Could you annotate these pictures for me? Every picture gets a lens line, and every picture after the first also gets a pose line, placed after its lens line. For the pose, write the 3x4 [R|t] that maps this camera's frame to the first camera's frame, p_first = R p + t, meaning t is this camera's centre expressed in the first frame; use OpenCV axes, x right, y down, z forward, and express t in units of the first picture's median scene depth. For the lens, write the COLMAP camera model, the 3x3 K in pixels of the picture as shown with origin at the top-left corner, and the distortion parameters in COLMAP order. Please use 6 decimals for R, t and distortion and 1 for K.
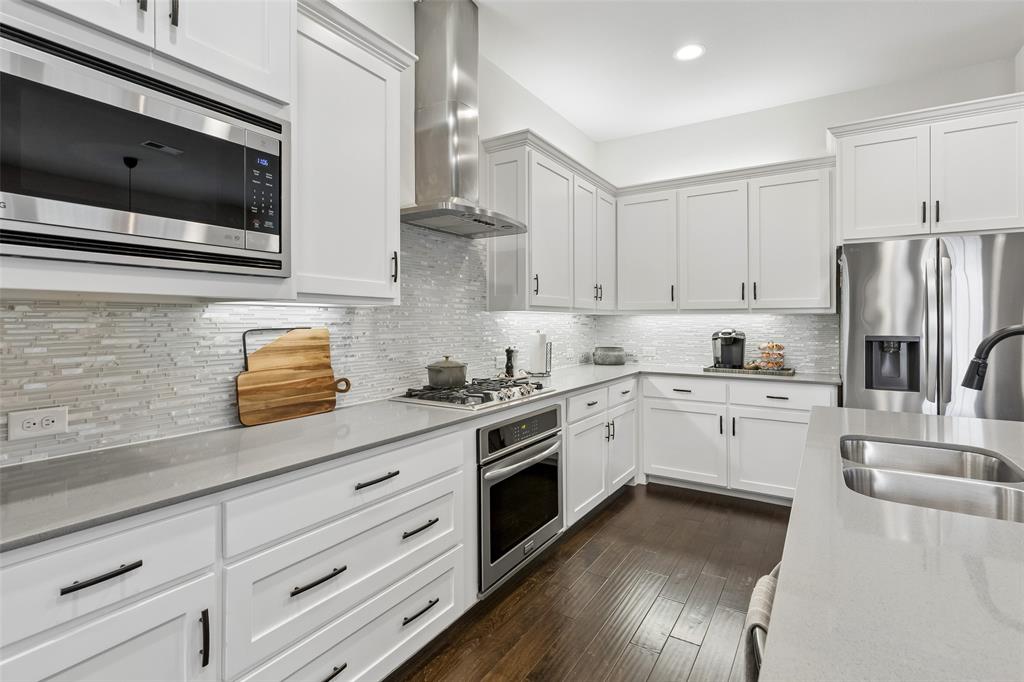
lens RADIAL K [[485.7, 0, 518.1], [0, 485.7, 318.6], [0, 0, 1]] dist [0.000718, -0.000343]
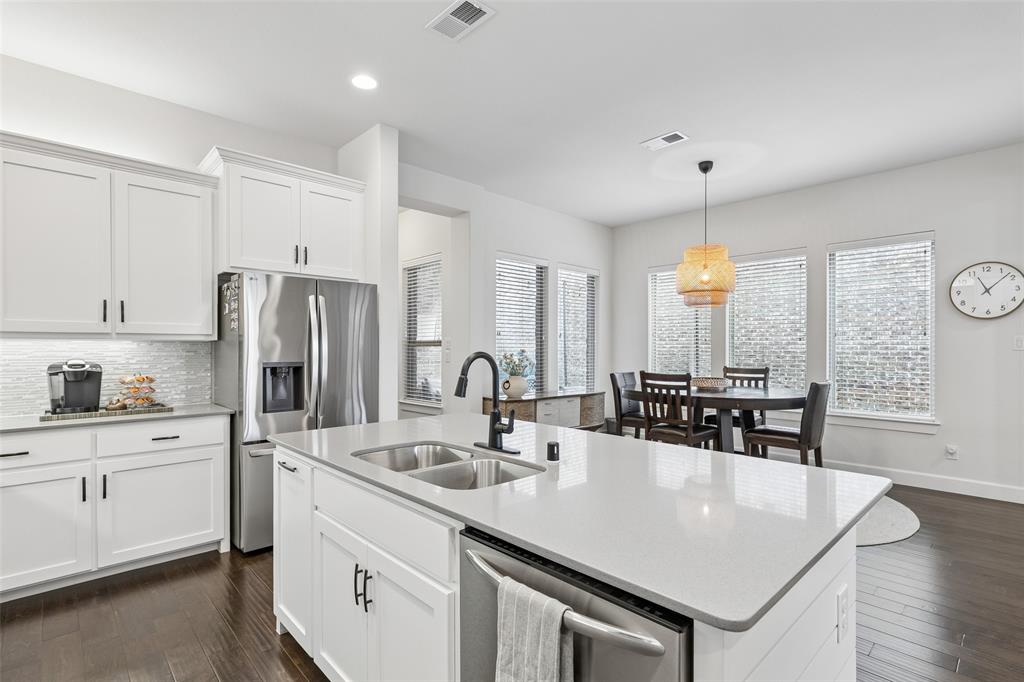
lens RADIAL K [[490.7, 0, 515.5], [0, 490.7, 347.9], [0, 0, 1]] dist [0.001050, 0.000331]
pose [[0.243276, -0.002433, 0.969954, -0.171296], [-0.002901, 0.999991, 0.003236, -0.001675], [-0.969953, -0.003601, 0.243266, 0.207852]]
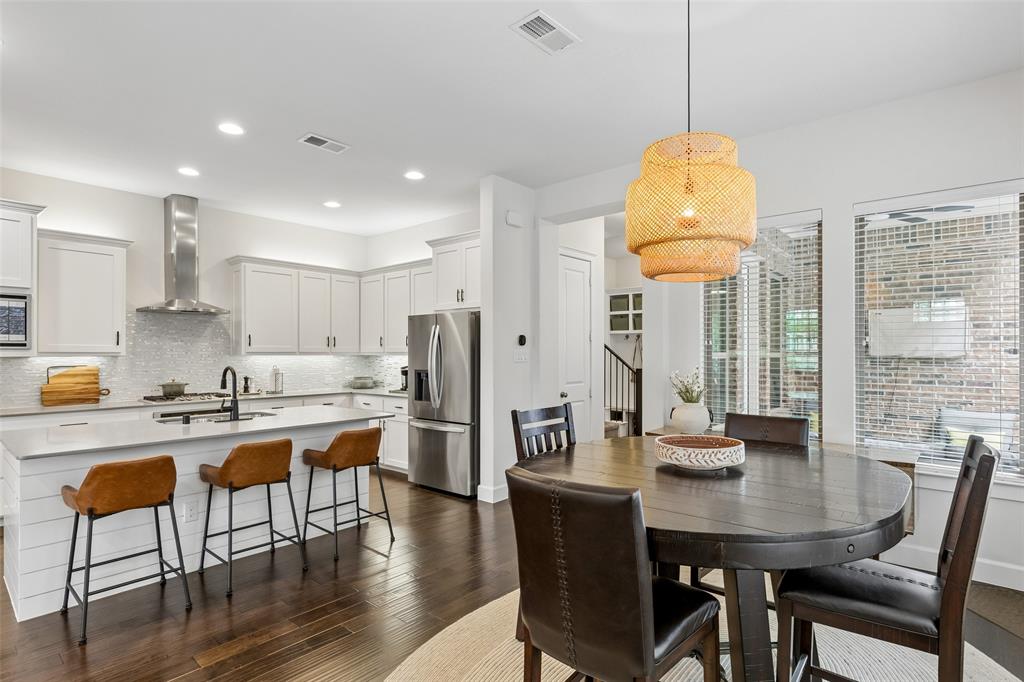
lens RADIAL K [[516.5, 0, 511.7], [0, 516.5, 350.0], [0, 0, 1]] dist [-0.001304, -0.000263]
pose [[0.988243, -0.003499, -0.152852, 1.282079], [0.003412, 0.999994, -0.000836, -0.030416], [0.152854, 0.000305, 0.988249, -0.719800]]
